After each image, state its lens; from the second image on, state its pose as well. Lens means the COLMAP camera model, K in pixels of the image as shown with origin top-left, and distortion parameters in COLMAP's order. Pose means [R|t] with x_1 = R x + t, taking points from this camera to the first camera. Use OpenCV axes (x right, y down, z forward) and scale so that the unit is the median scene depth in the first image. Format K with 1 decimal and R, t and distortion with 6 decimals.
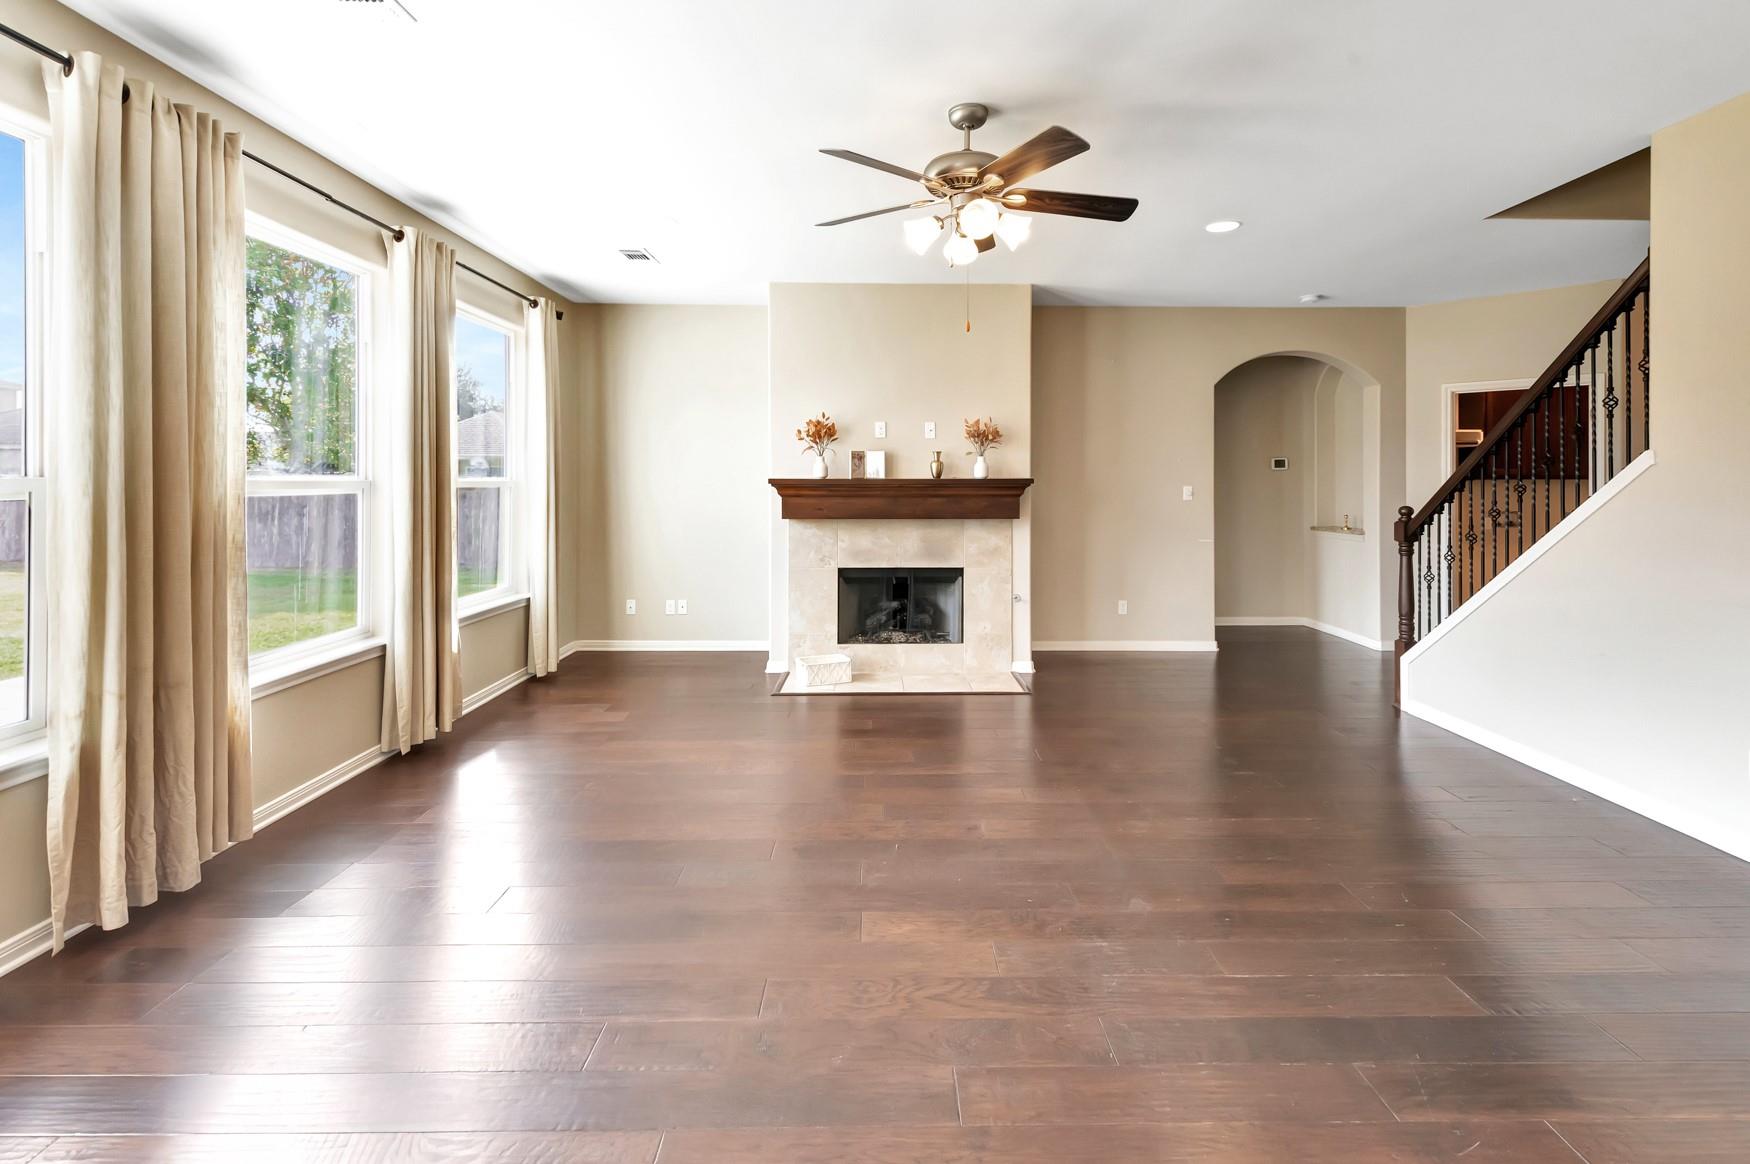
lens RADIAL K [[798.6, 0, 897.5], [0, 798.6, 486.7], [0, 0, 1]] dist [-0.001299, 0.000089]
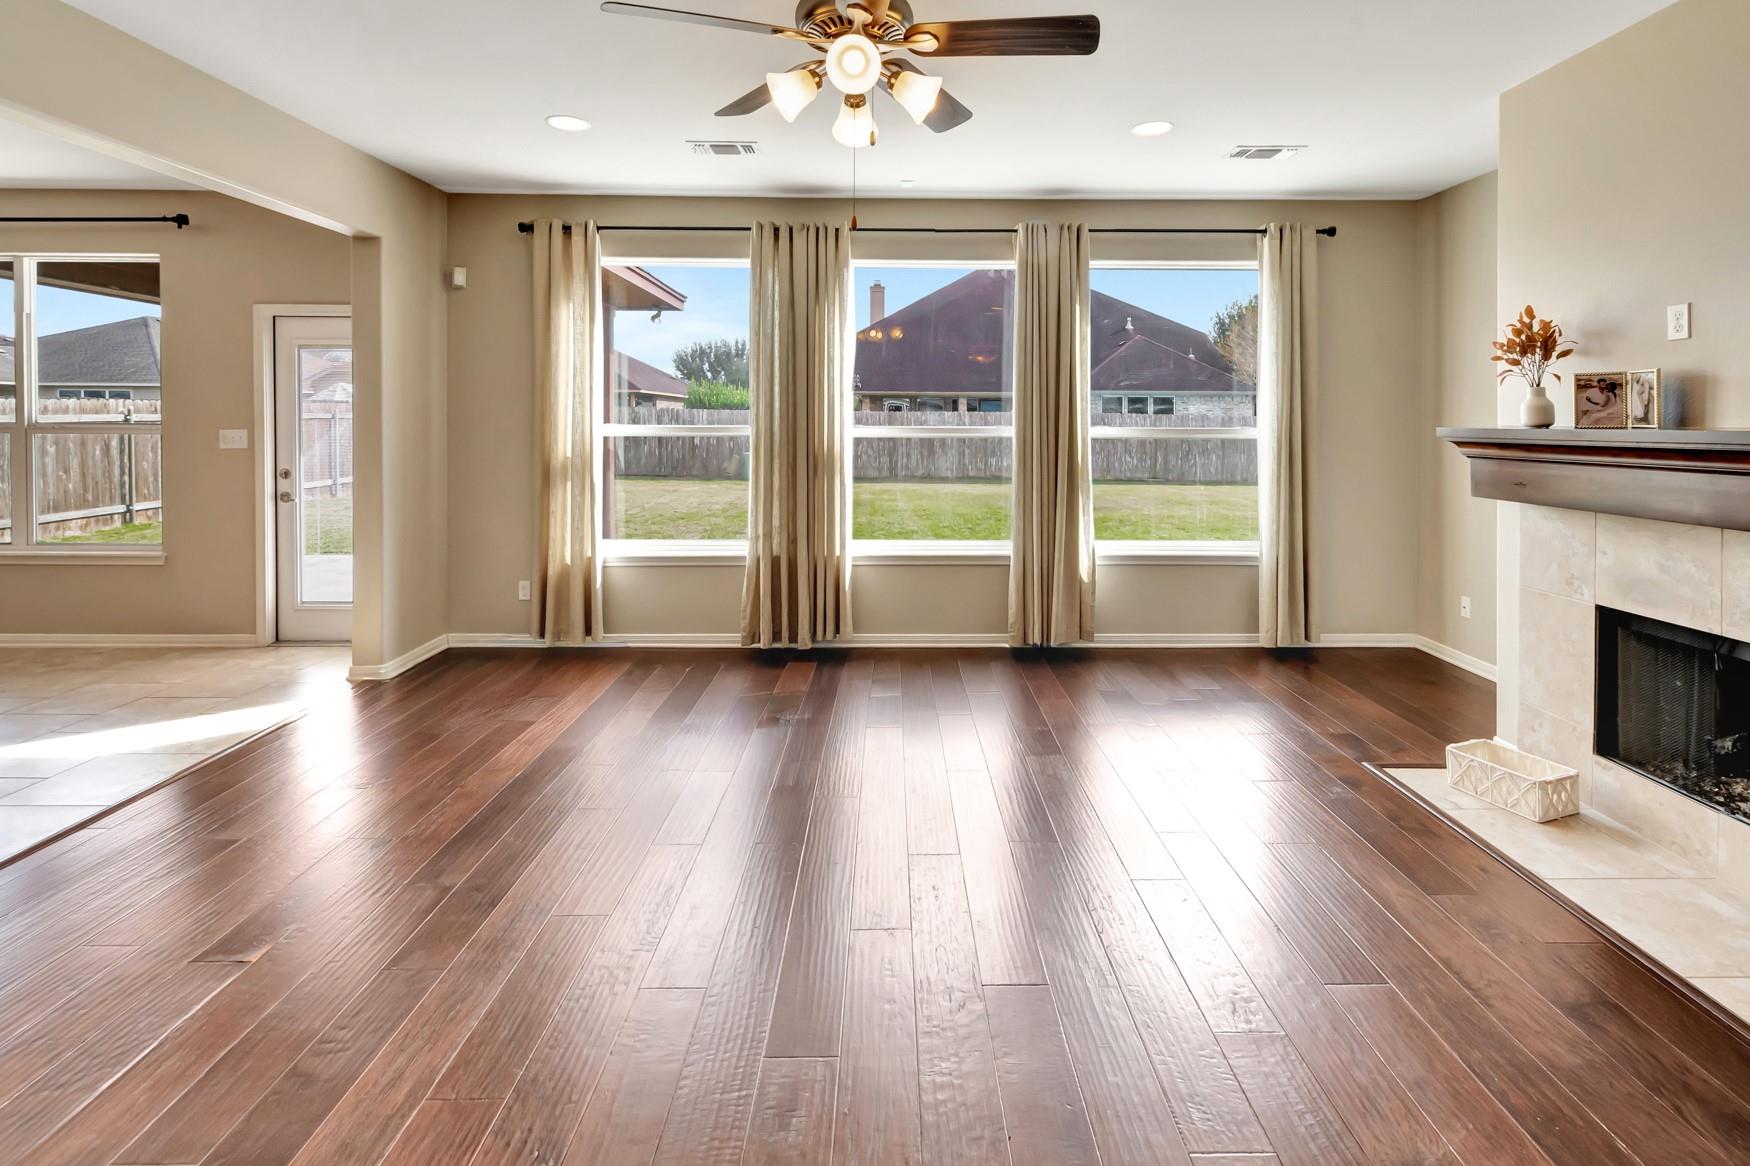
lens RADIAL K [[798.6, 0, 877.3], [0, 798.6, 432.8], [0, 0, 1]] dist [-0.001299, 0.000089]
pose [[-0.002130, 0.011375, -0.999933, 0.447965], [-0.011068, 0.999874, 0.011398, -0.008592], [0.999936, 0.011092, -0.002004, 0.560232]]
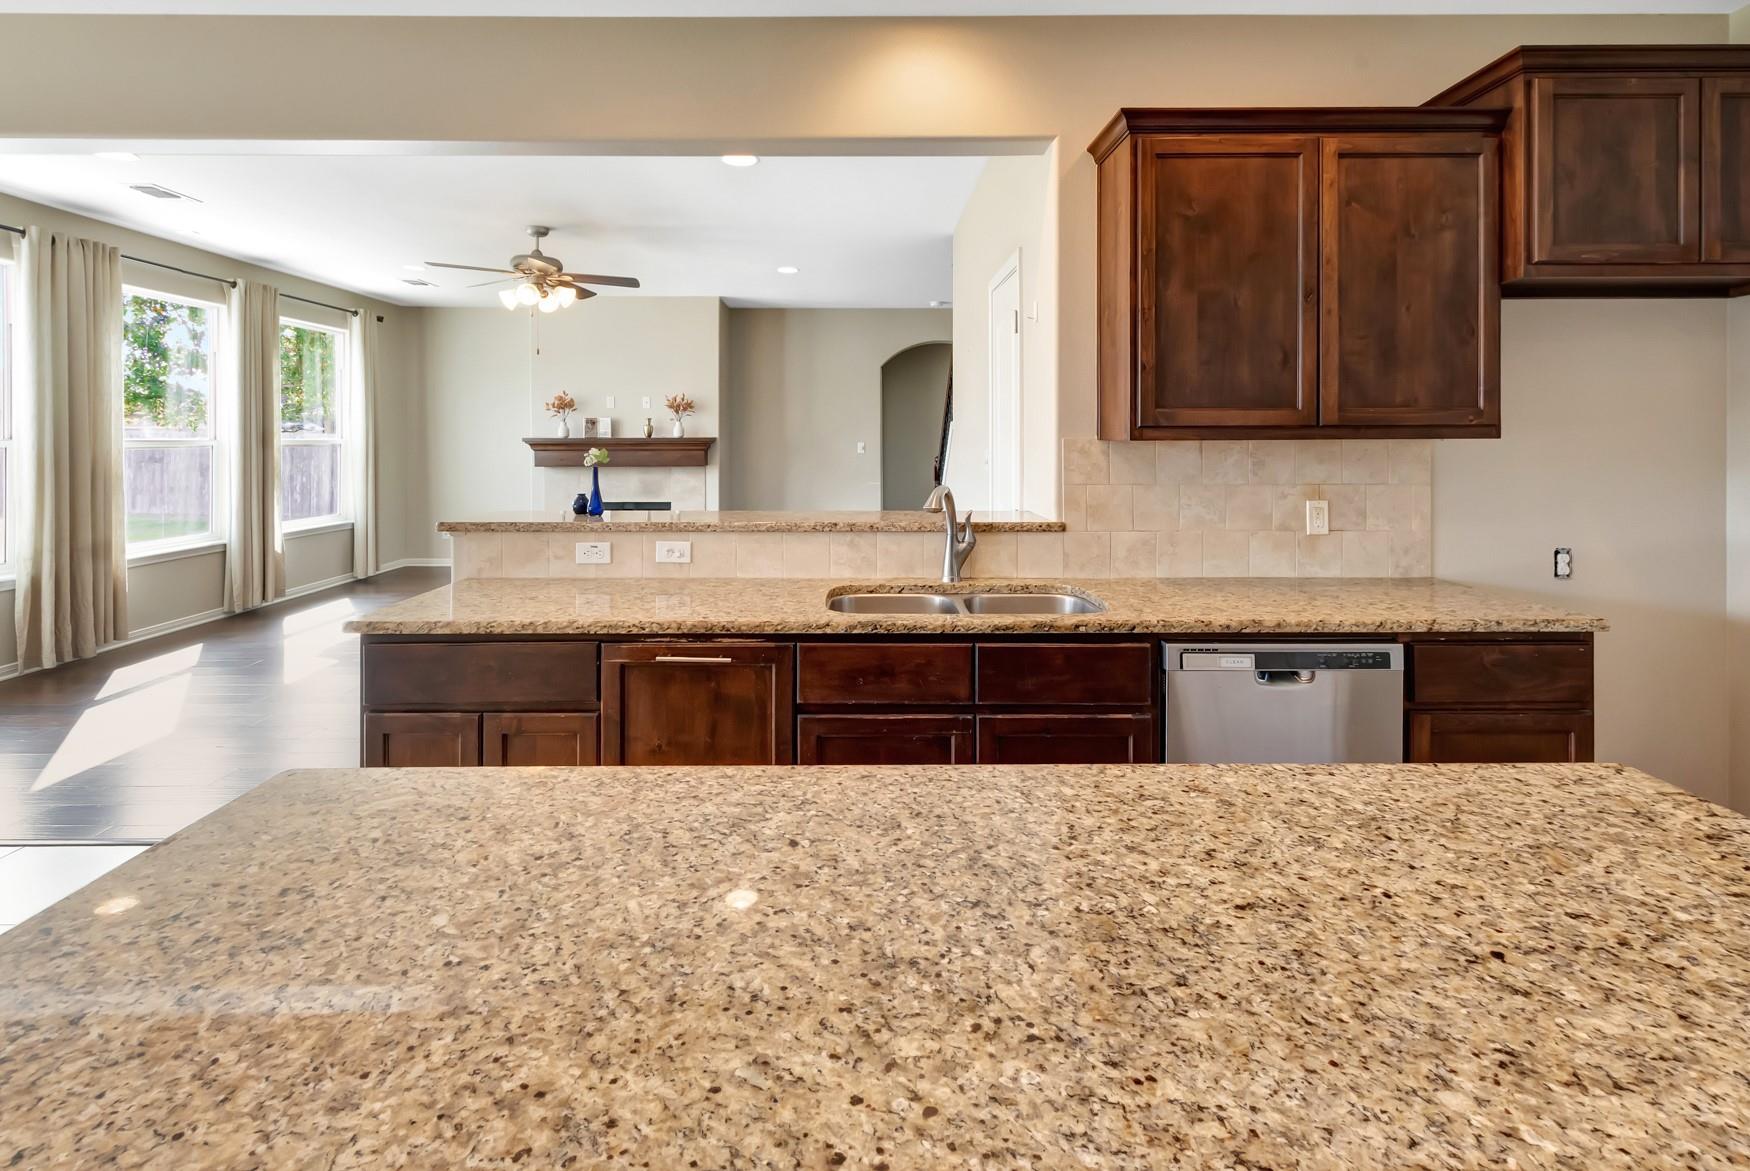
lens RADIAL K [[828.2, 0, 871.3], [0, 828.2, 447.5], [0, 0, 1]] dist [0.005313, -0.000379]
pose [[0.999952, -0.001255, -0.009681, 0.456746], [0.001293, 0.999992, 0.003871, 0.002152], [0.009676, -0.003883, 0.999946, -0.441861]]
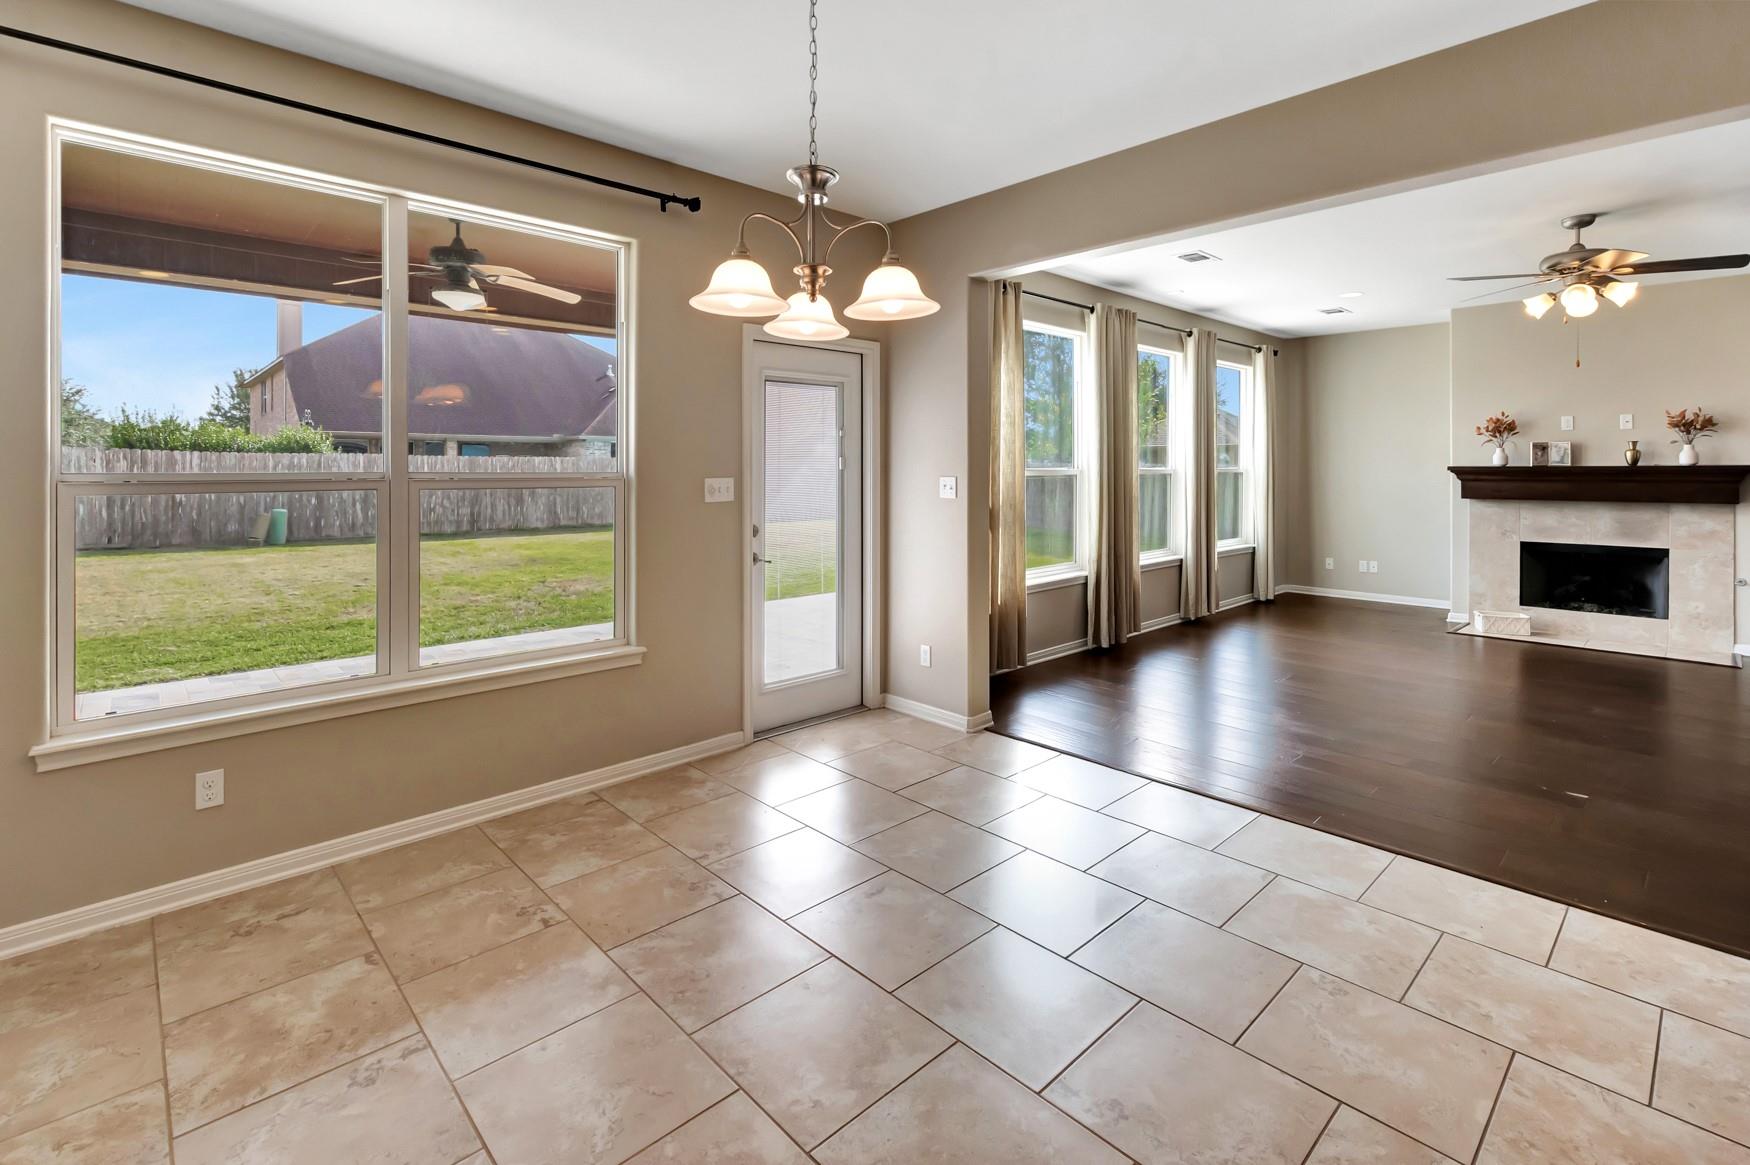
lens RADIAL K [[798.6, 0, 874.5], [0, 798.6, 472.9], [0, 0, 1]] dist [-0.001299, 0.000089]
pose [[0.666602, 0.000770, -0.745414, 0.174748], [-0.001010, 0.999999, 0.000130, 0.001207], [0.745413, 0.000666, 0.666602, -0.519505]]
